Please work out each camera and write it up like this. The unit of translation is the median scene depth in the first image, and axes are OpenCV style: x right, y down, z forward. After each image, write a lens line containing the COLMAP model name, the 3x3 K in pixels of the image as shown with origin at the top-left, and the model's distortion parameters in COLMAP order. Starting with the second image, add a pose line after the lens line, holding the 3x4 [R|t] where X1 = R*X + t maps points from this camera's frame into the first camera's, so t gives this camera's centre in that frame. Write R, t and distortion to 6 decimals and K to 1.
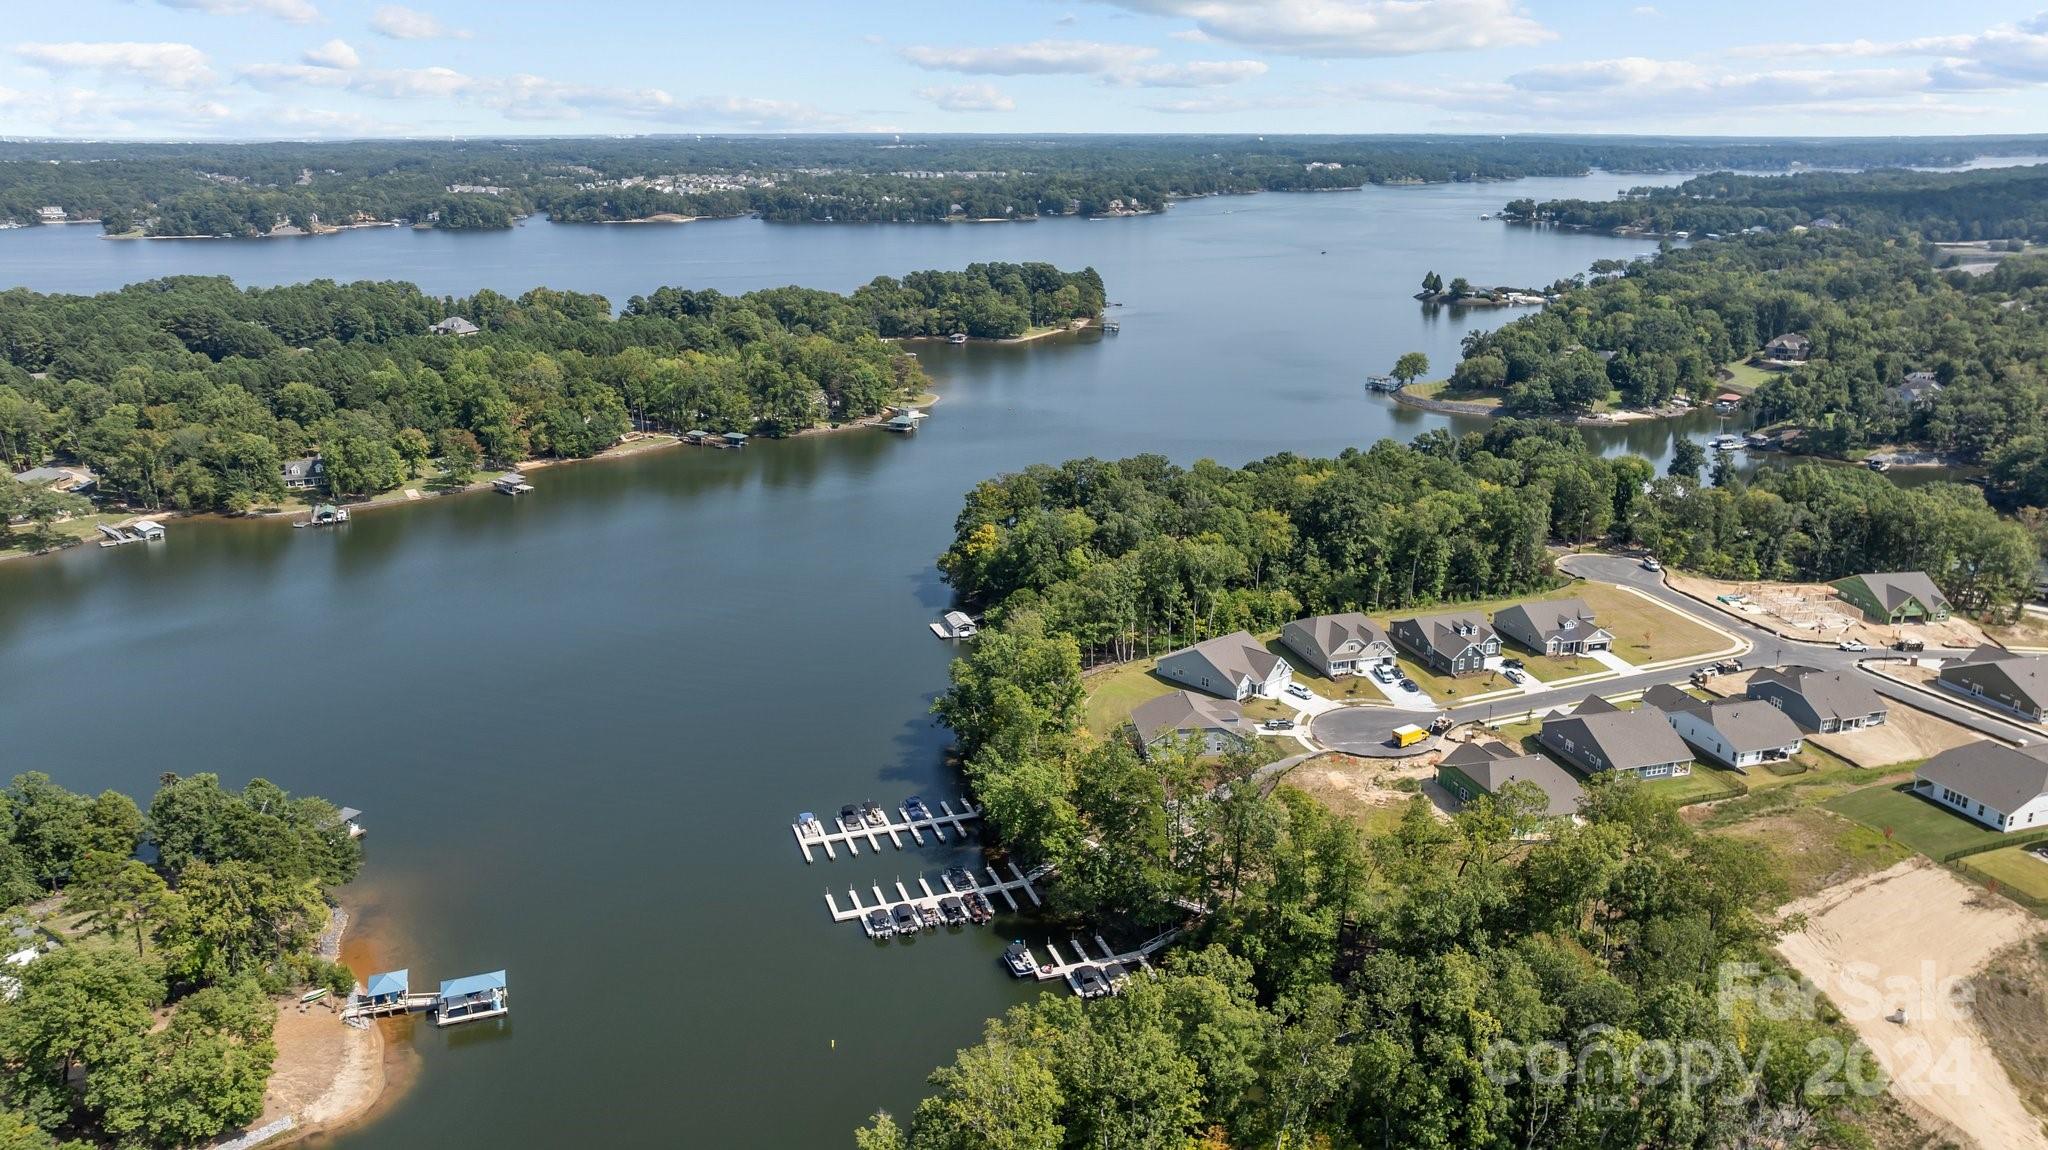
lens RADIAL K [[1451.1, 0, 1024.0], [0, 1451.1, 575.0], [0, 0, 1]] dist [-0.018712, -0.002873]
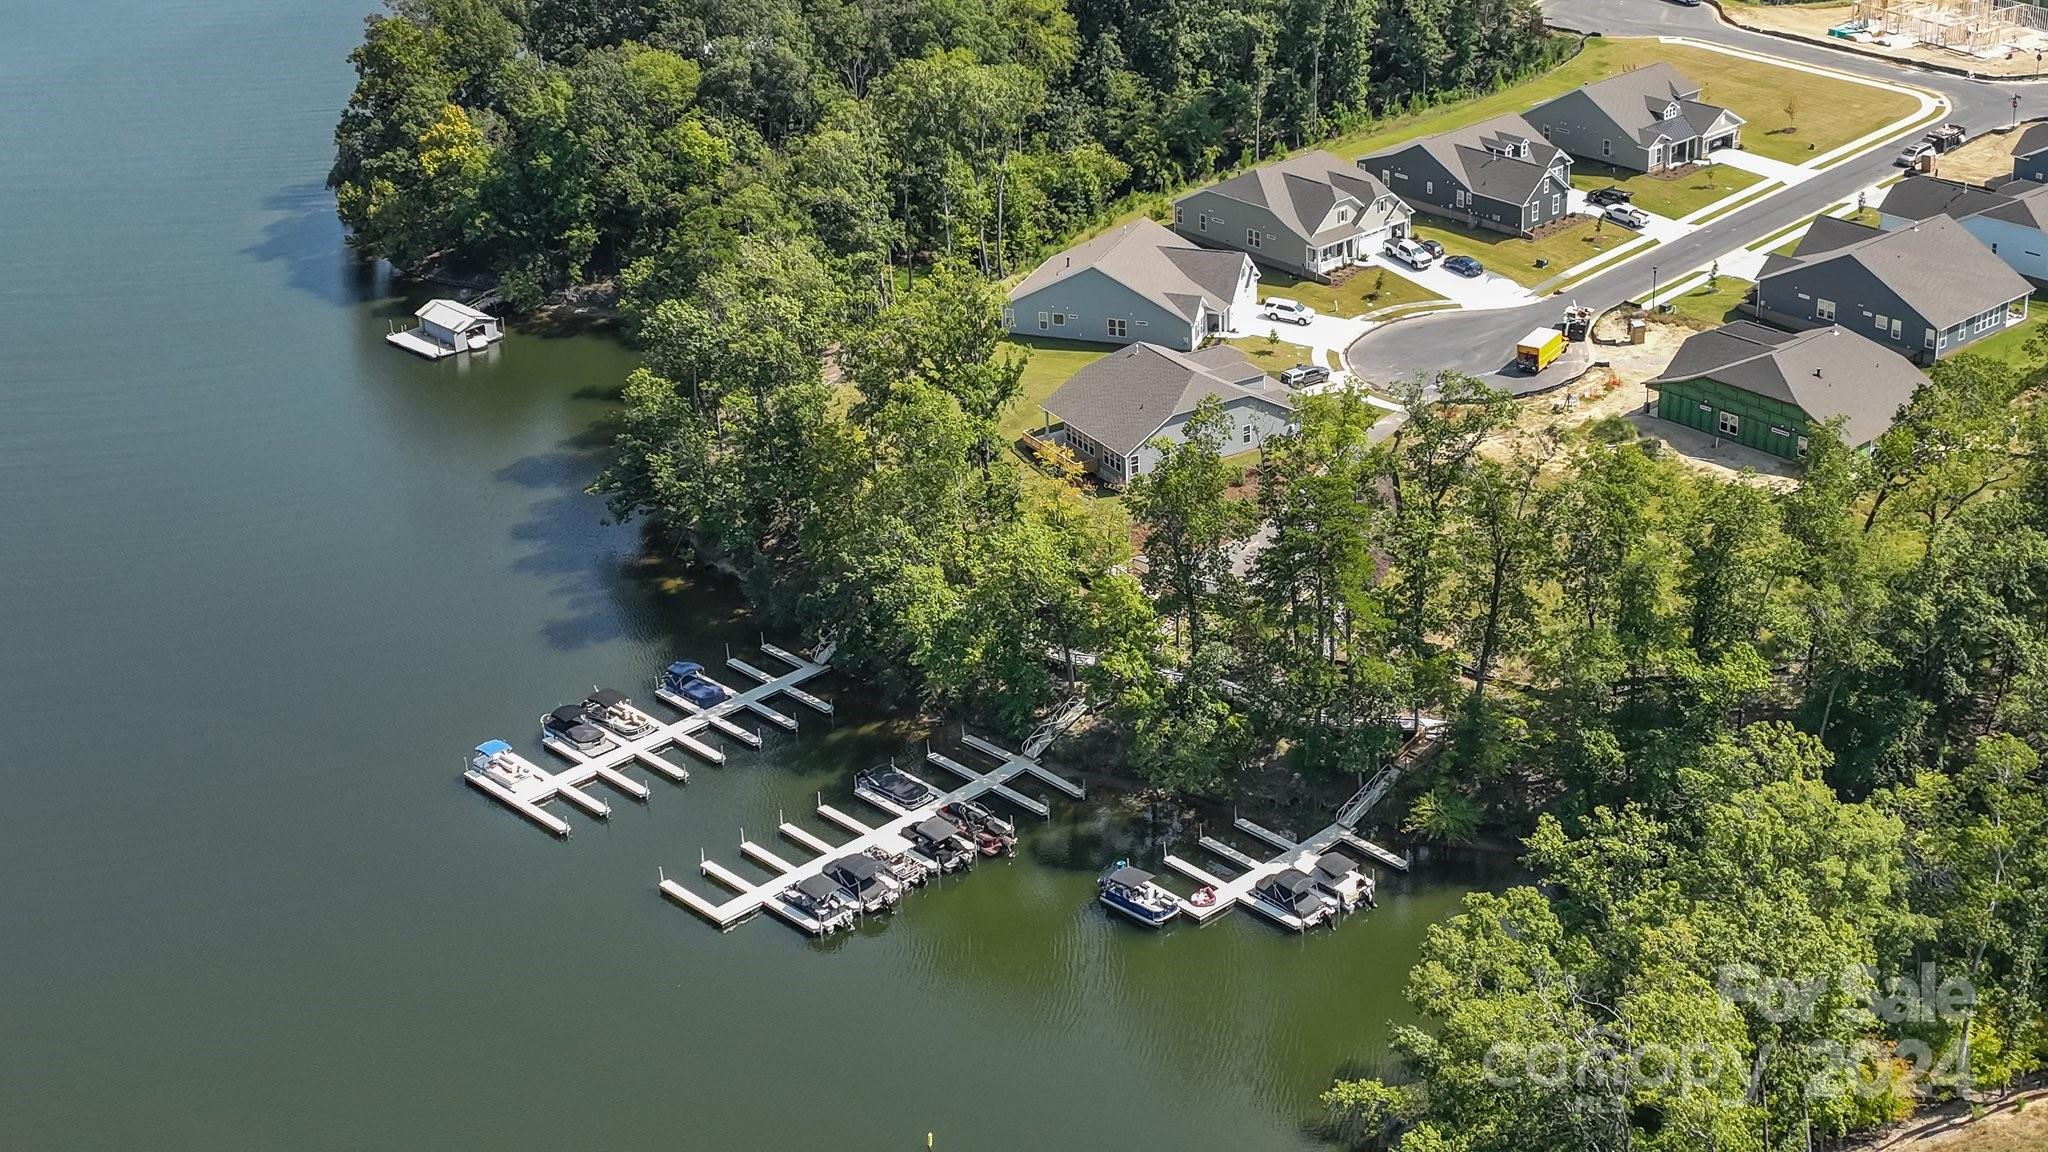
lens RADIAL K [[2904.3, 0, 1068.0], [0, 2904.3, 576.2], [0, 0, 1]] dist [0.002483, 0.062692]
pose [[0.907192, -0.207871, 0.365777, -0.151697], [0.159577, 0.974459, 0.158005, -0.002361], [-0.389279, -0.084971, 0.917192, 0.039124]]
